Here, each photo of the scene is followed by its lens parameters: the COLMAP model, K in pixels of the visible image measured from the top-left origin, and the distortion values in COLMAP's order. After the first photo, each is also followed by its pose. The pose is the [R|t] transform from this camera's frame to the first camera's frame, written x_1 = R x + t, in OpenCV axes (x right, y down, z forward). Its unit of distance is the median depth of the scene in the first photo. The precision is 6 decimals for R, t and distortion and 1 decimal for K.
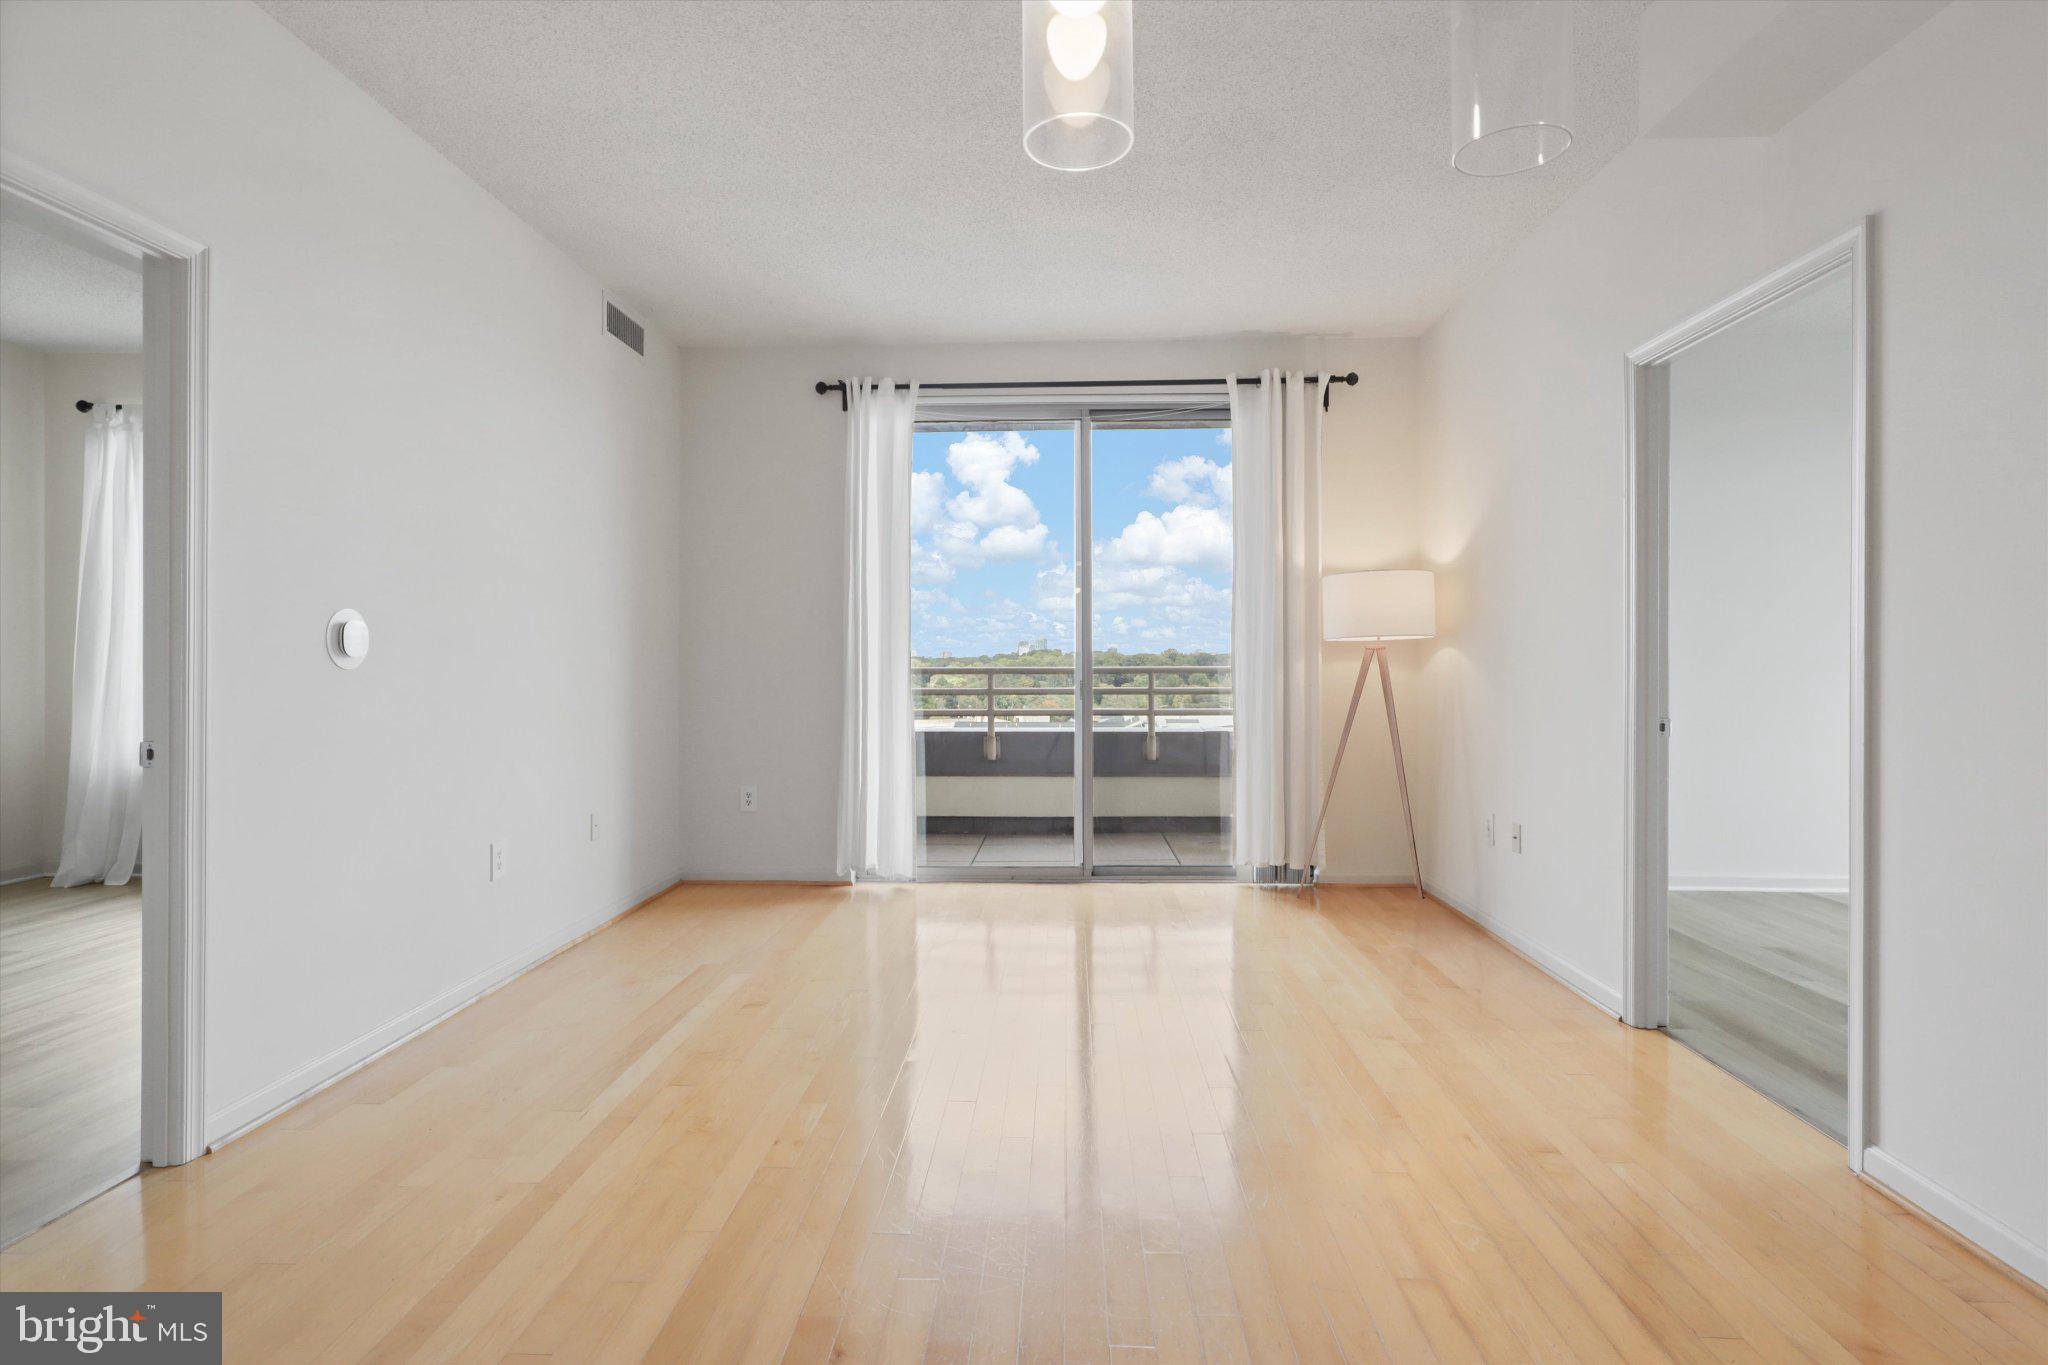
lens RADIAL K [[1038.7, 0, 1016.9], [0, 1038.7, 661.1], [0, 0, 1]] dist [-0.016767, 0.014829]
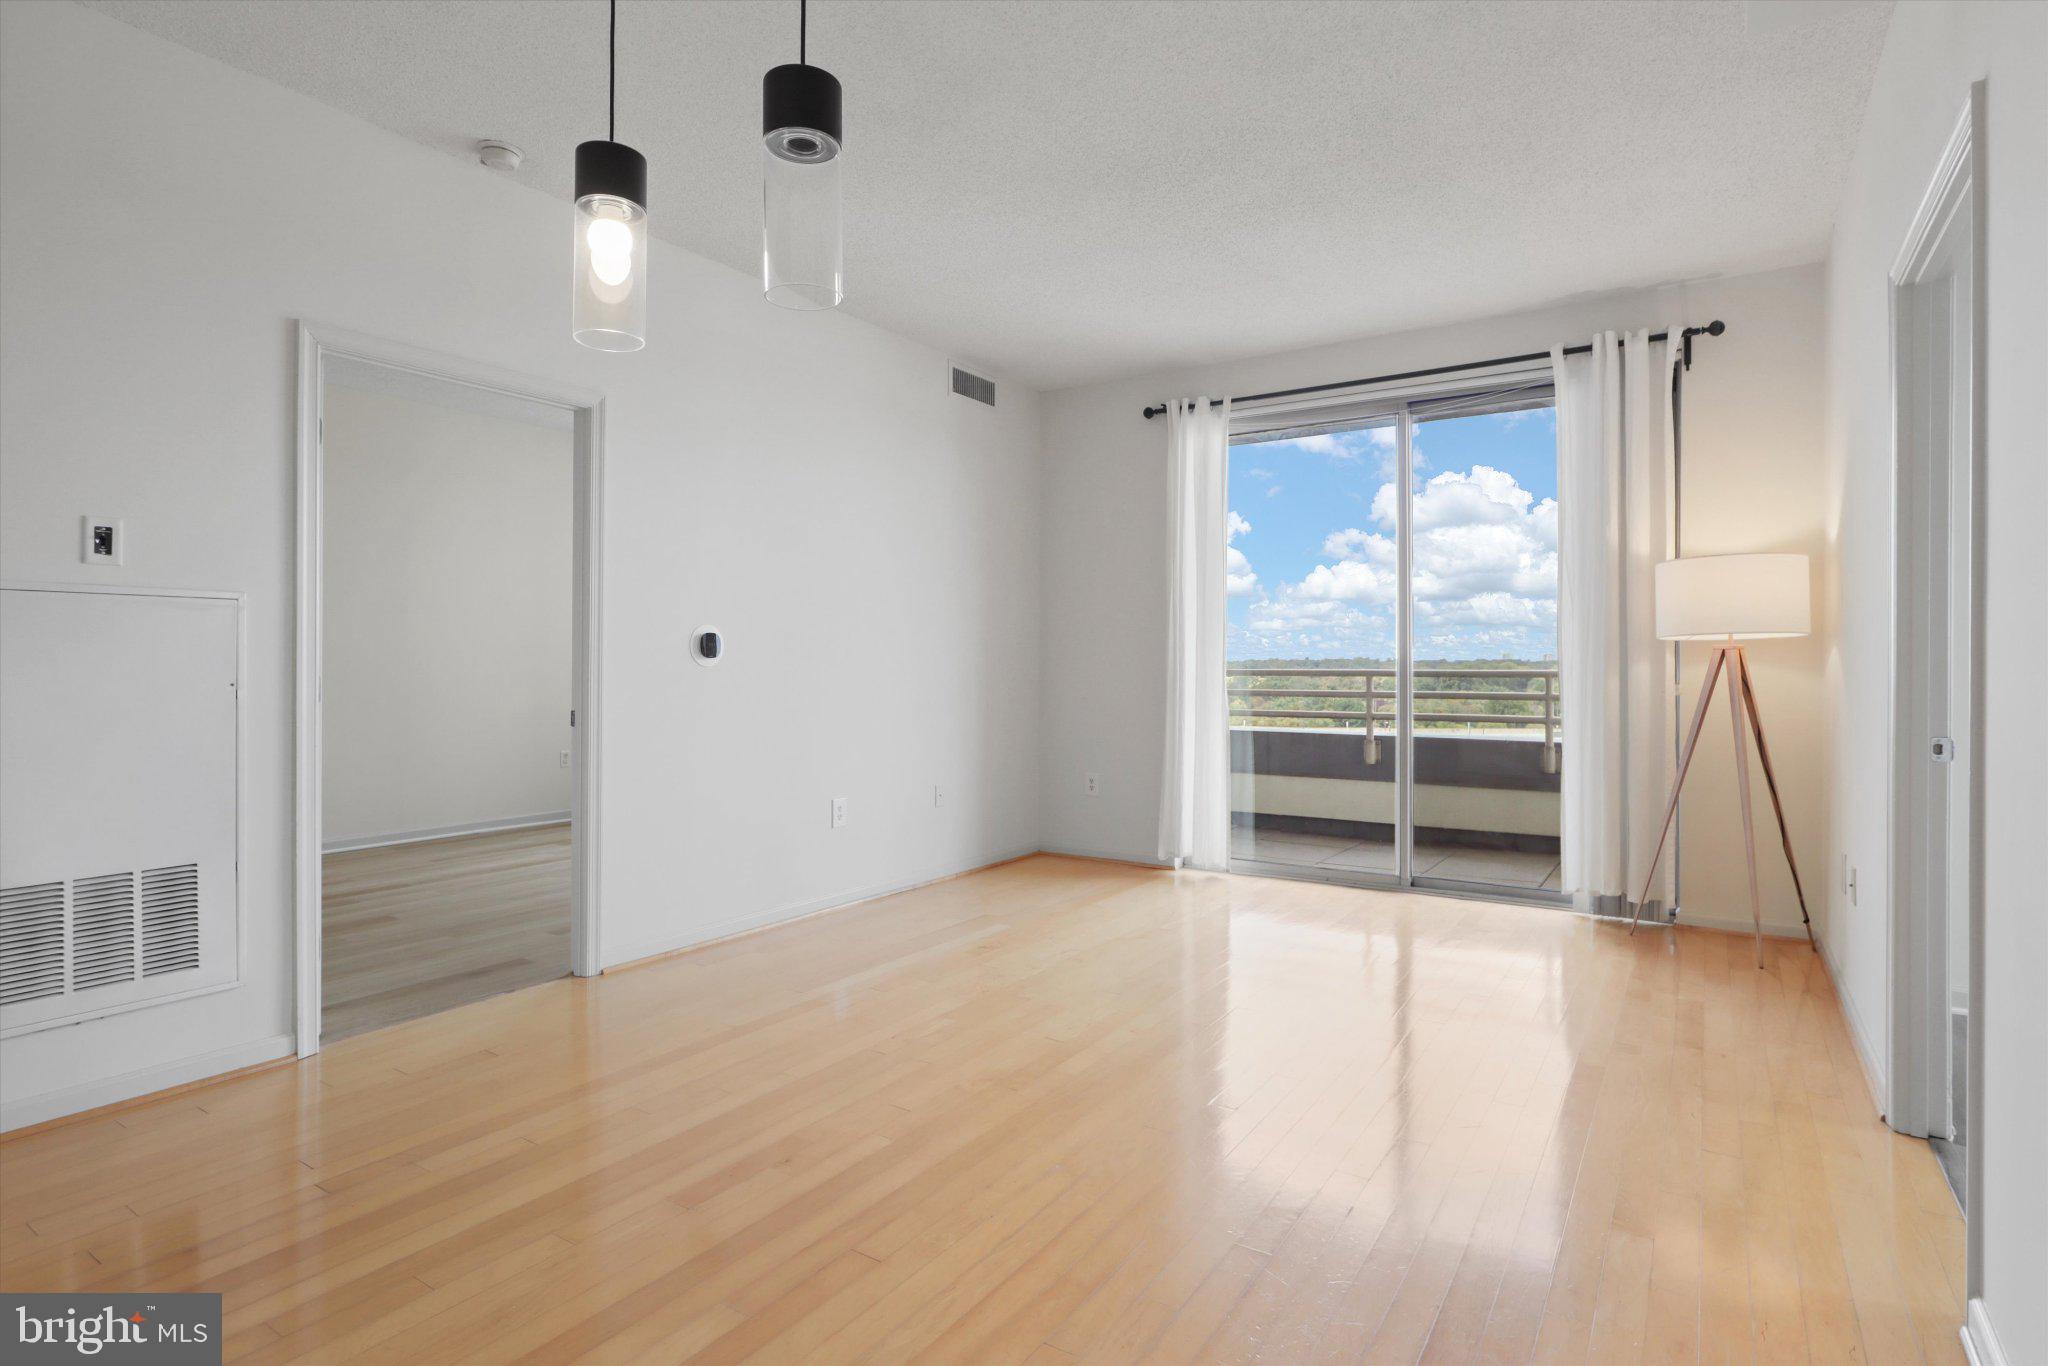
lens RADIAL K [[1038.7, 0, 1016.9], [0, 1038.7, 661.6], [0, 0, 1]] dist [-0.016767, 0.014829]
pose [[0.857733, 0.002197, -0.514091, 0.260151], [-0.002801, 0.999996, -0.000400, 0.000034], [0.514088, 0.001783, 0.857735, -0.011229]]
